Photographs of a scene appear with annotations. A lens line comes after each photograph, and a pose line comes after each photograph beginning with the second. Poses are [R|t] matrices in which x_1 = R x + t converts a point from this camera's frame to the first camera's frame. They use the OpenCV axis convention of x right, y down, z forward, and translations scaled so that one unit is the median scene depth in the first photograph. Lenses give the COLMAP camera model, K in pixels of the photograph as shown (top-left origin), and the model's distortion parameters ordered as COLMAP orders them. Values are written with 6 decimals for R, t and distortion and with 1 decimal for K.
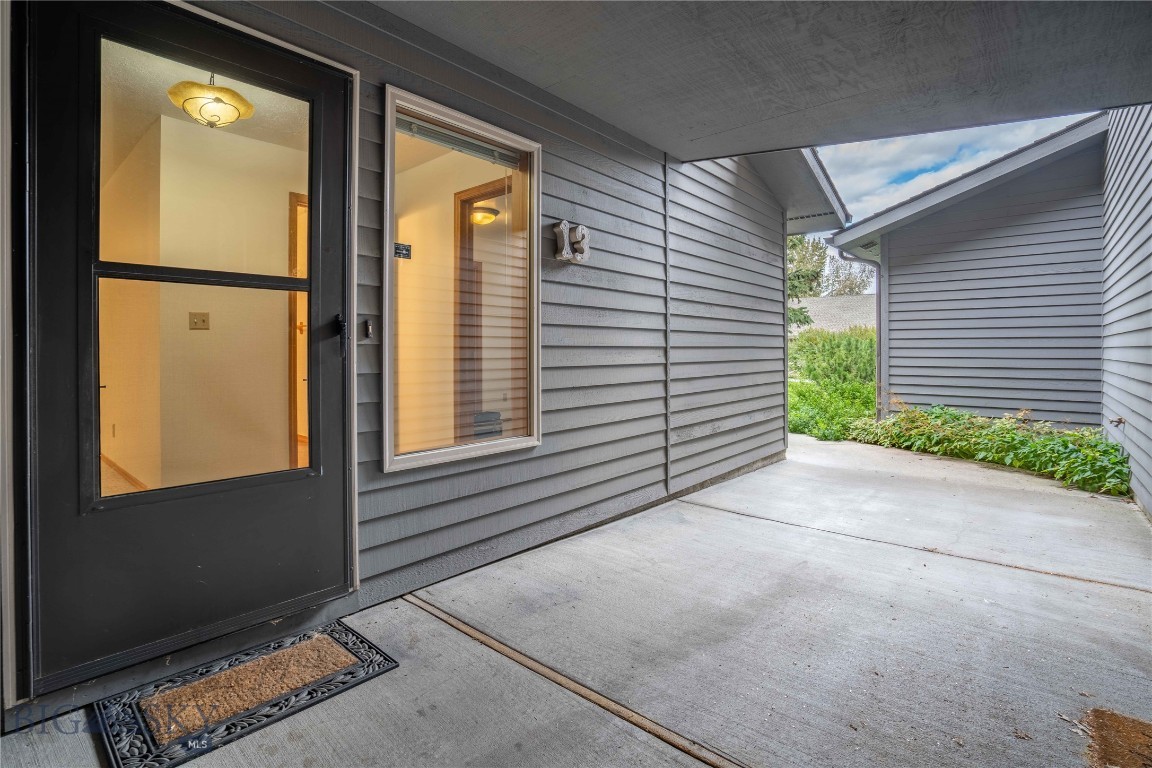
lens RADIAL K [[533.4, 0, 560.4], [0, 533.4, 349.3], [0, 0, 1]] dist [-0.062324, 0.021664]
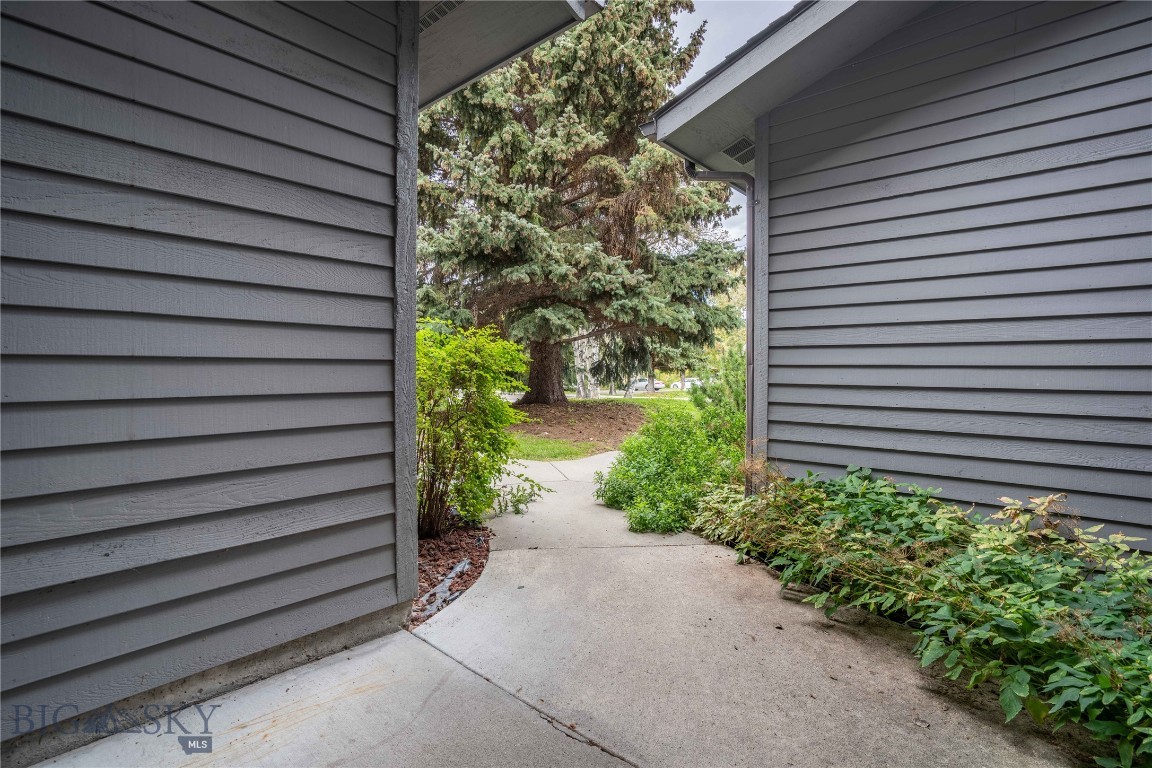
lens RADIAL K [[538.7, 0, 566.7], [0, 538.7, 374.2], [0, 0, 1]] dist [-0.067081, 0.023429]
pose [[0.999883, 0.004197, 0.014698, 0.432140], [-0.004326, 0.999952, 0.008763, 0.019516], [-0.014660, -0.008826, 0.999854, 0.503263]]
